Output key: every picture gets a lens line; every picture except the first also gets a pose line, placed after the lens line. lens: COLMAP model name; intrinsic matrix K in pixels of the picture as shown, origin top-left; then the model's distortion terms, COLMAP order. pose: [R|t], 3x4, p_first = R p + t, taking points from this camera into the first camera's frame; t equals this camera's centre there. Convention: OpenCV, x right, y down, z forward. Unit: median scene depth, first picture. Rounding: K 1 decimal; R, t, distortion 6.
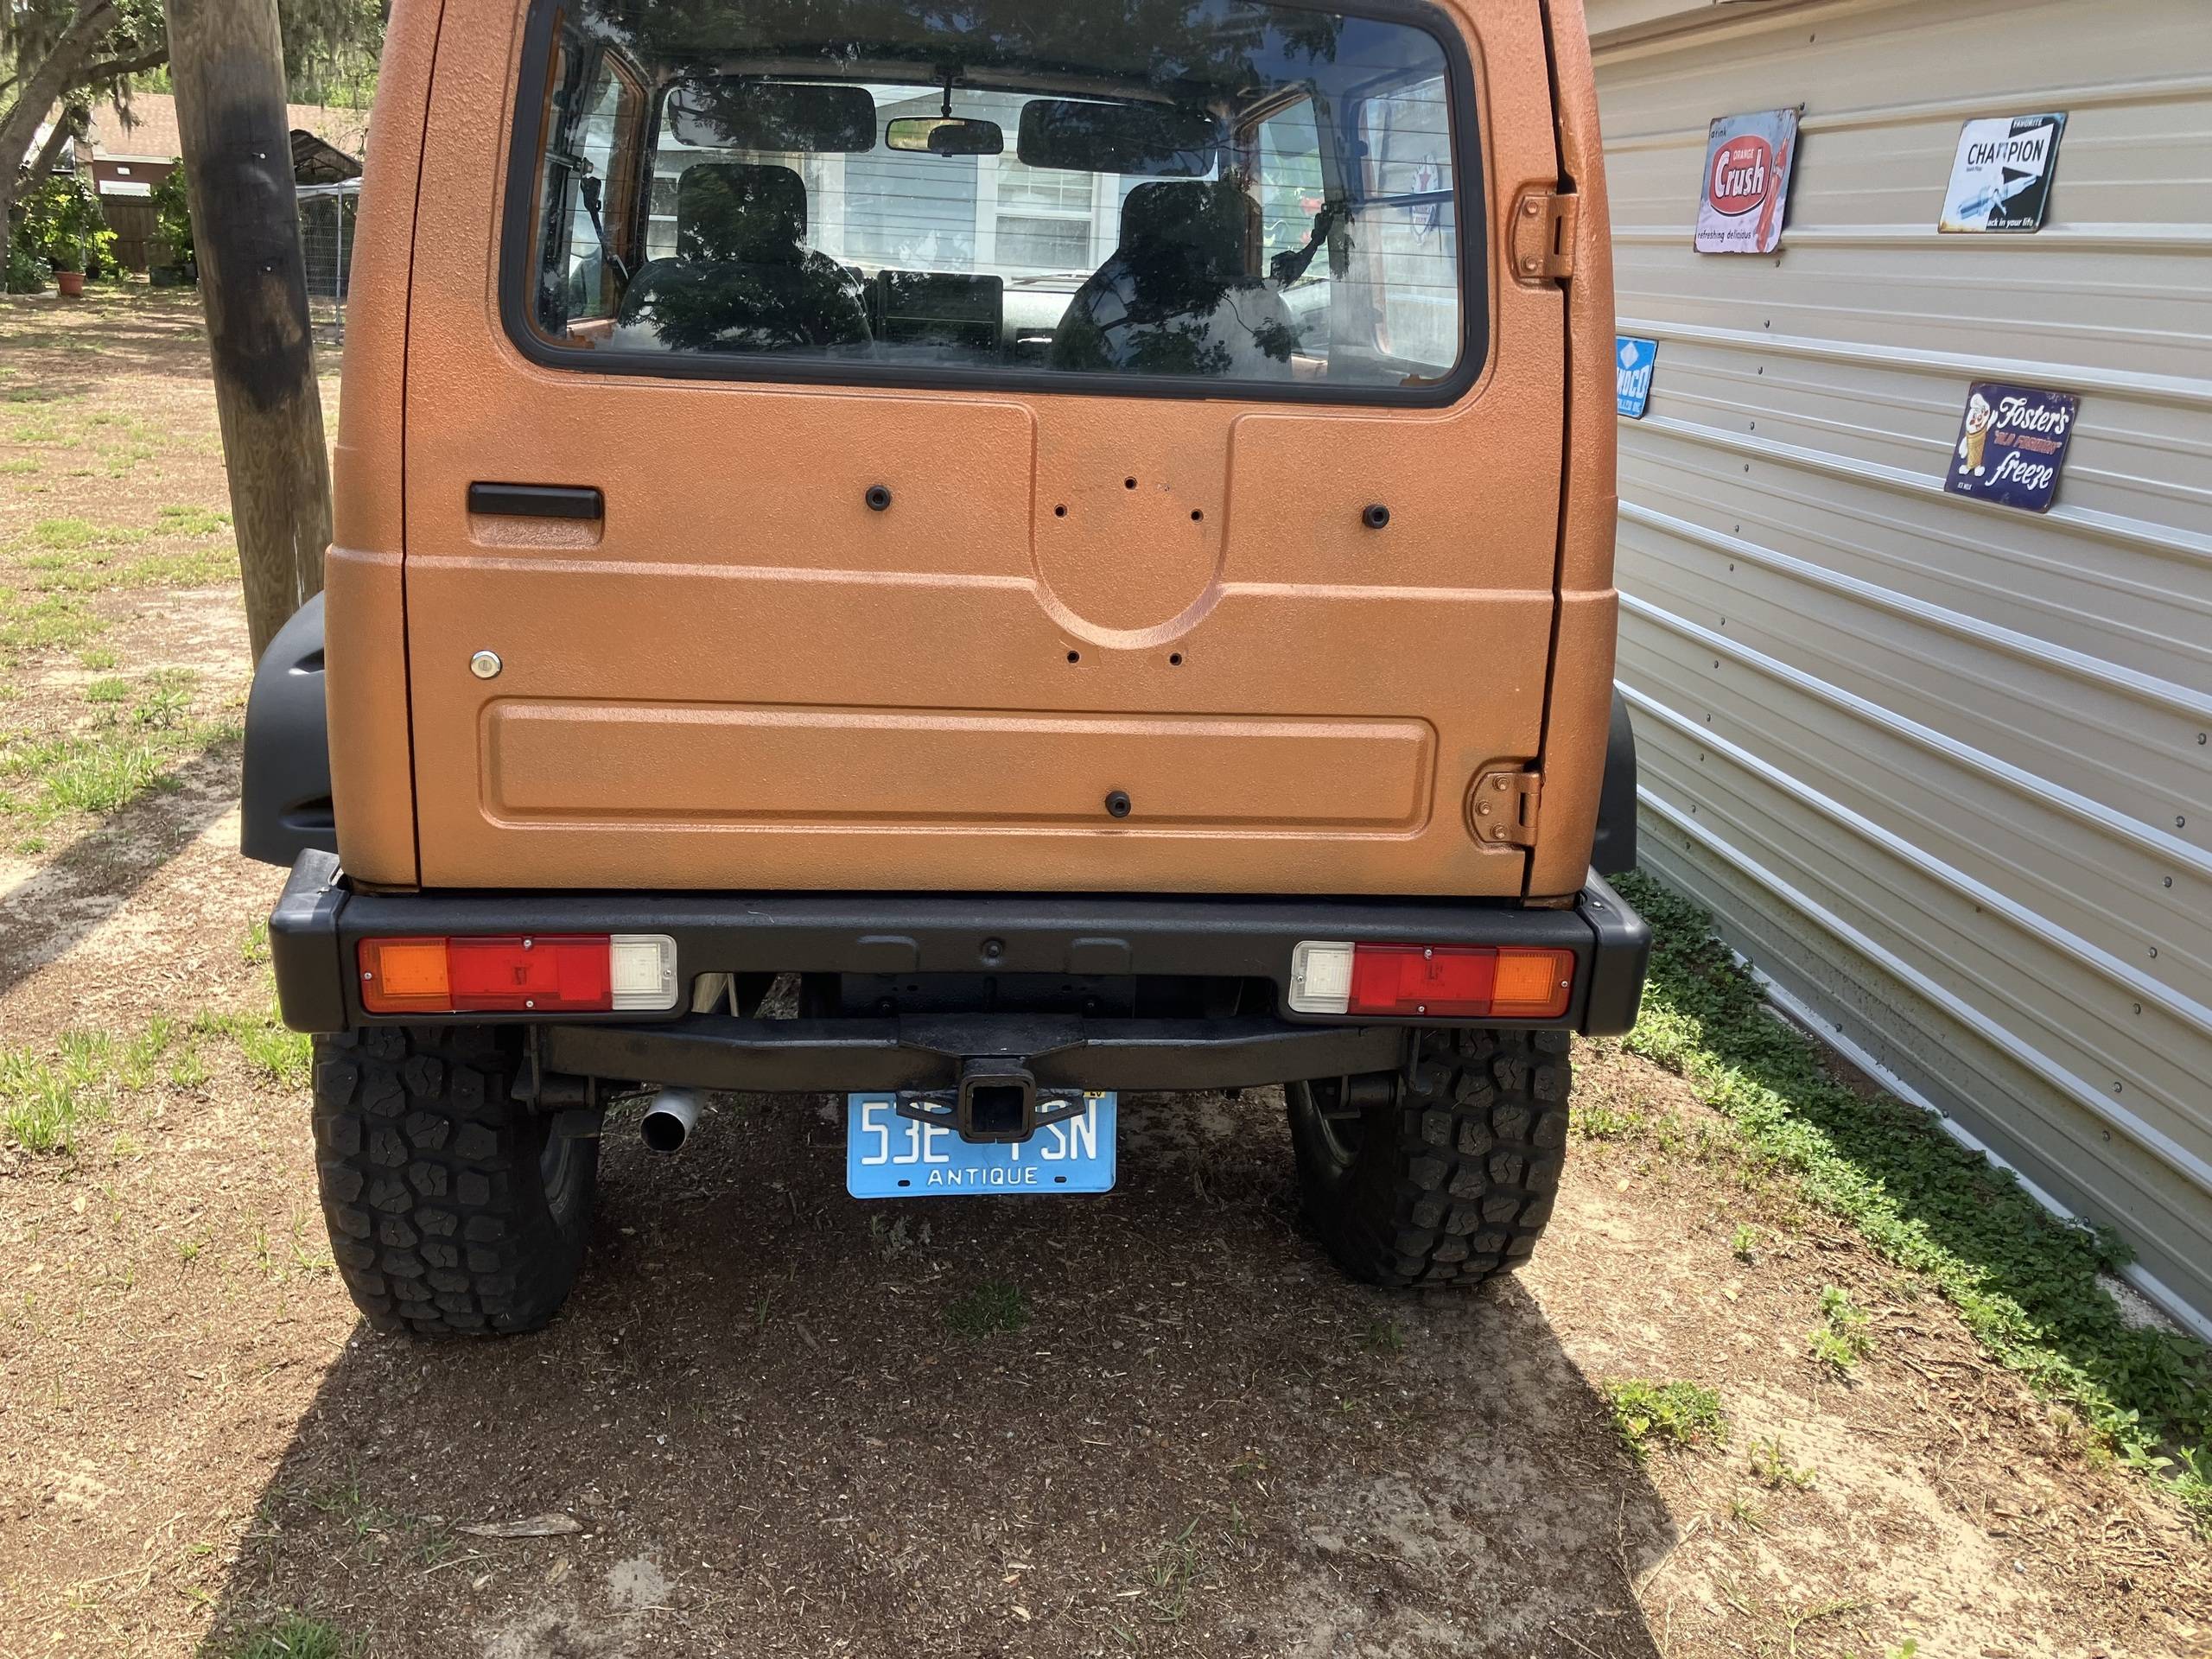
lens RADIAL K [[1773.2, 0, 1086.6], [0, 1773.2, 832.5], [0, 0, 1]] dist [-0.000417, -0.000674]
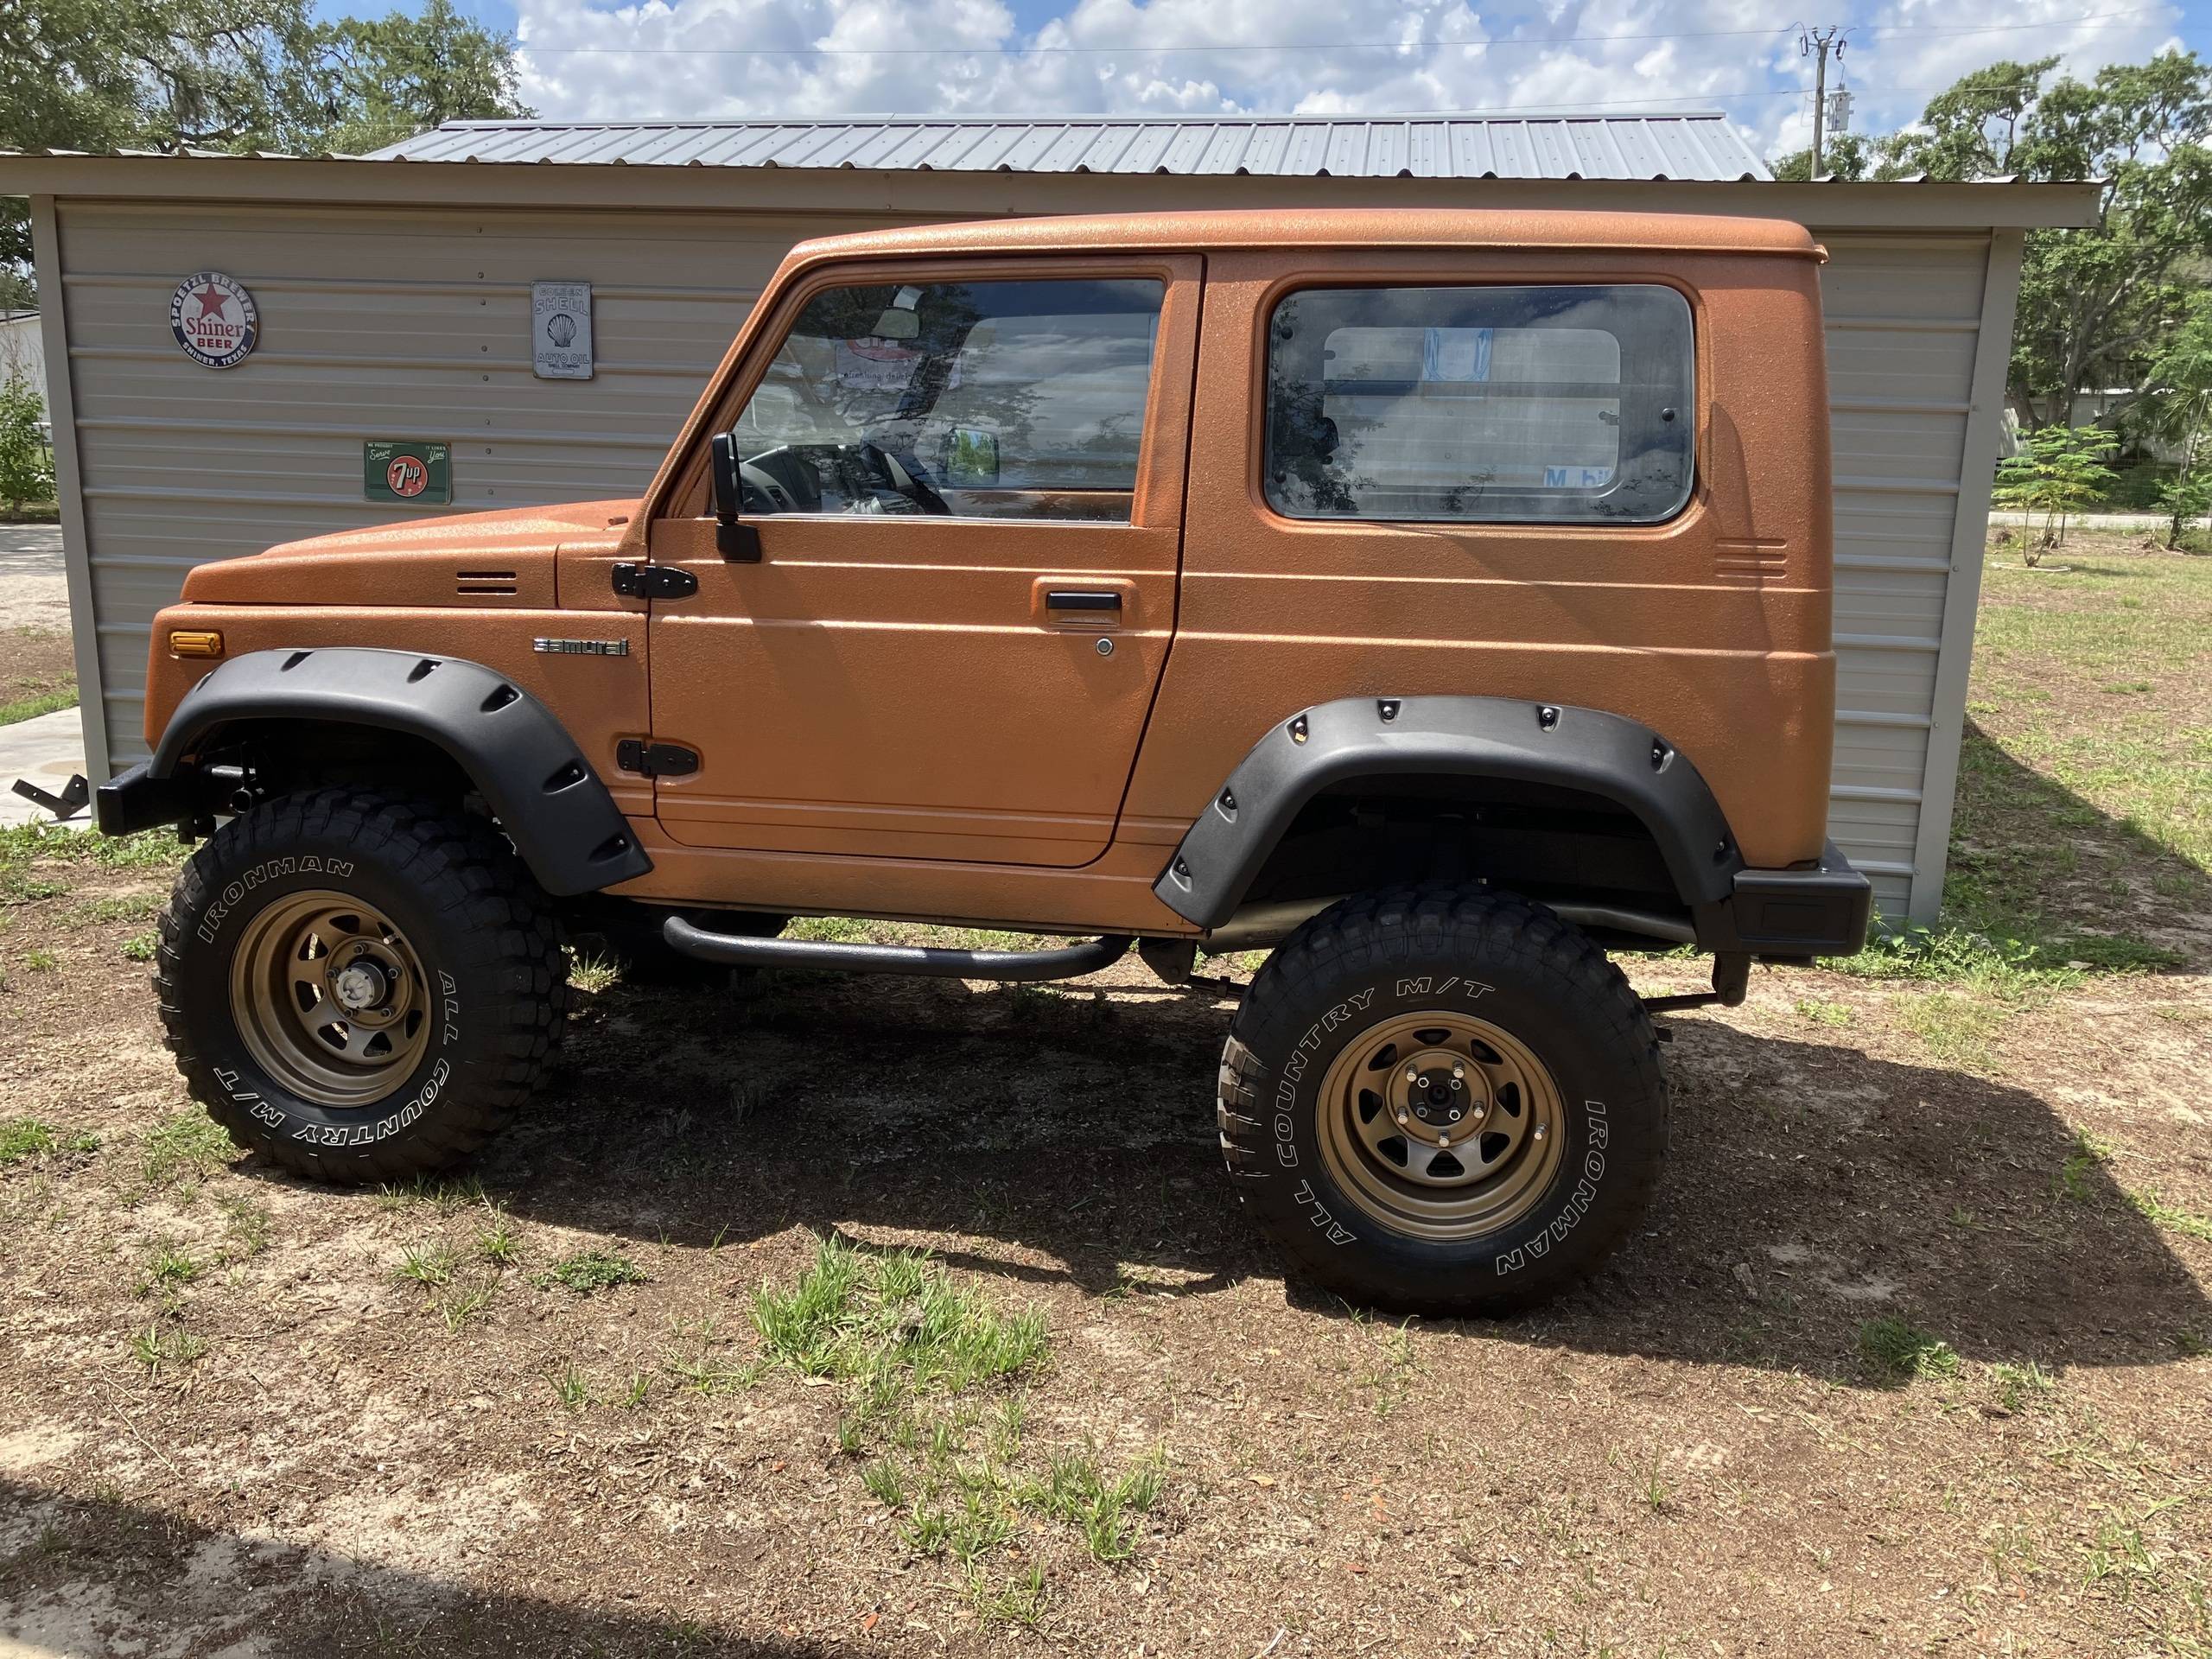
lens RADIAL K [[1789.8, 0, 1095.7], [0, 1789.8, 827.7], [0, 0, 1]] dist [0.002399, 0.004275]
pose [[0.301820, -0.257594, 0.917905, -1.479064], [0.282471, 0.943737, 0.171963, -0.328419], [-0.910557, 0.207380, 0.357601, 0.719230]]
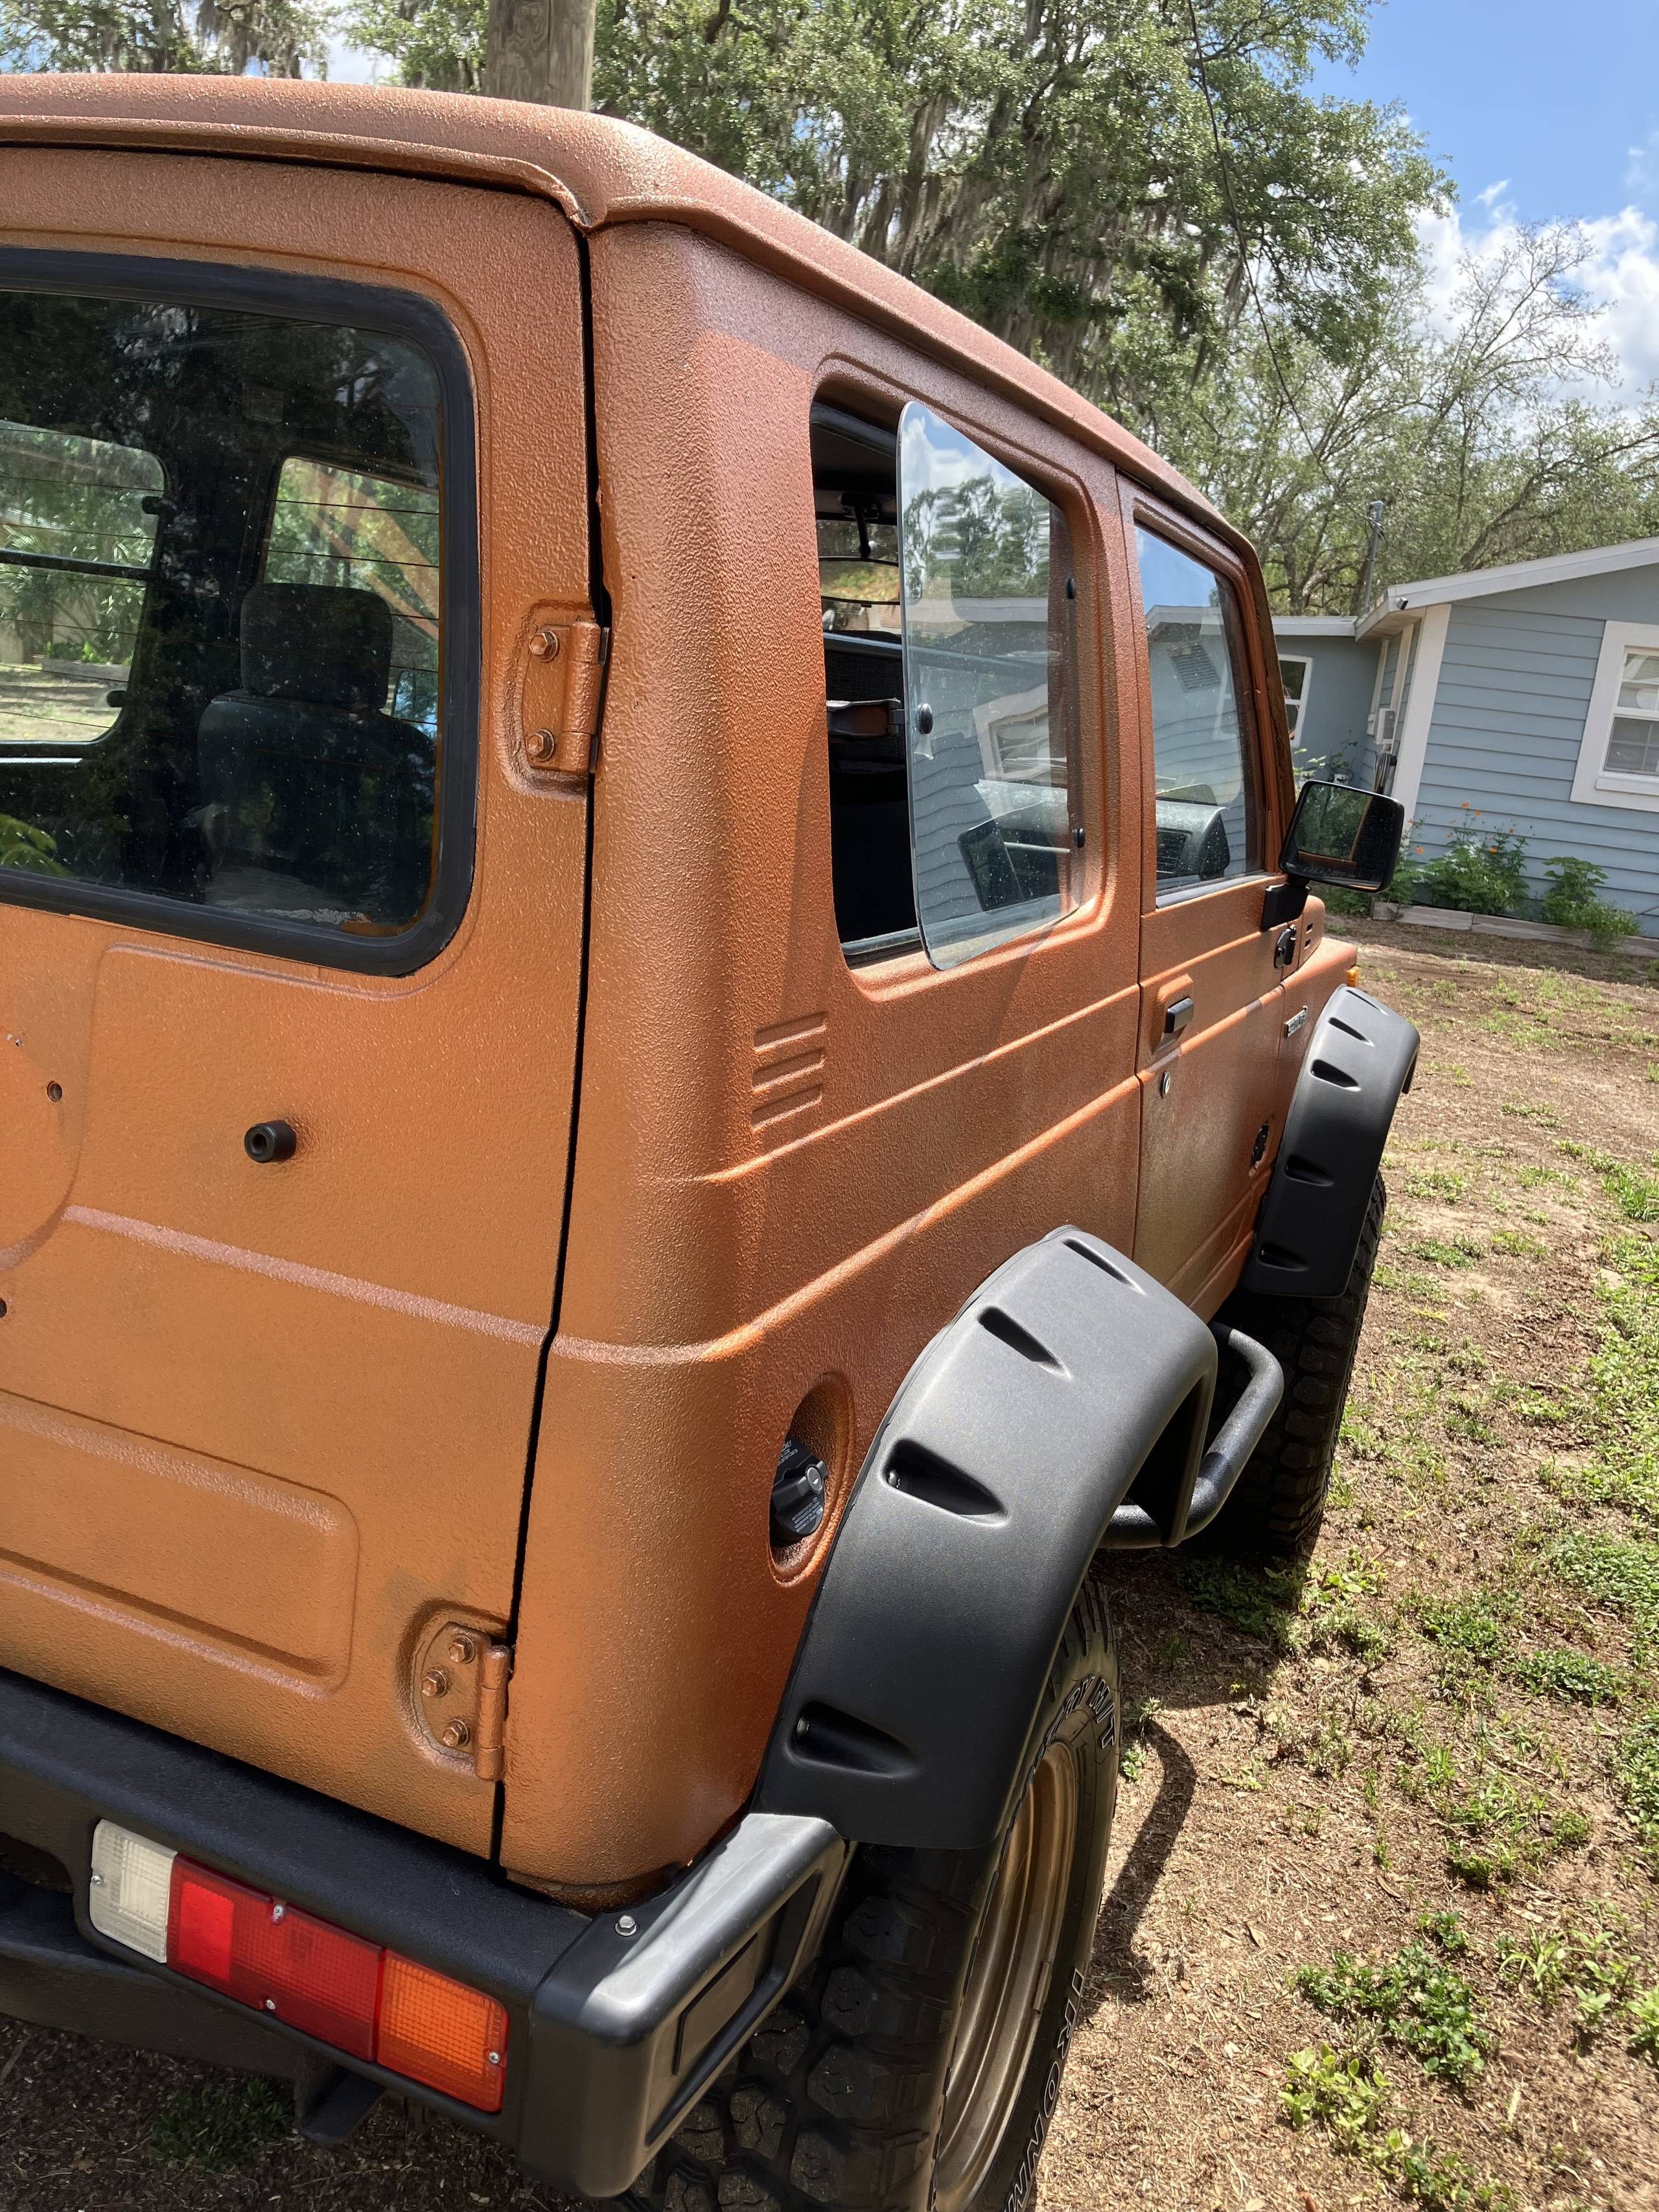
lens RADIAL K [[1789.7, 0, 828.0], [0, 1789.7, 1094.2], [0, 0, 1]] dist [0.002399, 0.004275]
pose [[0.865252, 0.153660, -0.477209, 0.435338], [-0.209457, 0.975613, -0.065632, -0.140097], [0.455486, 0.156743, 0.876336, 0.407340]]
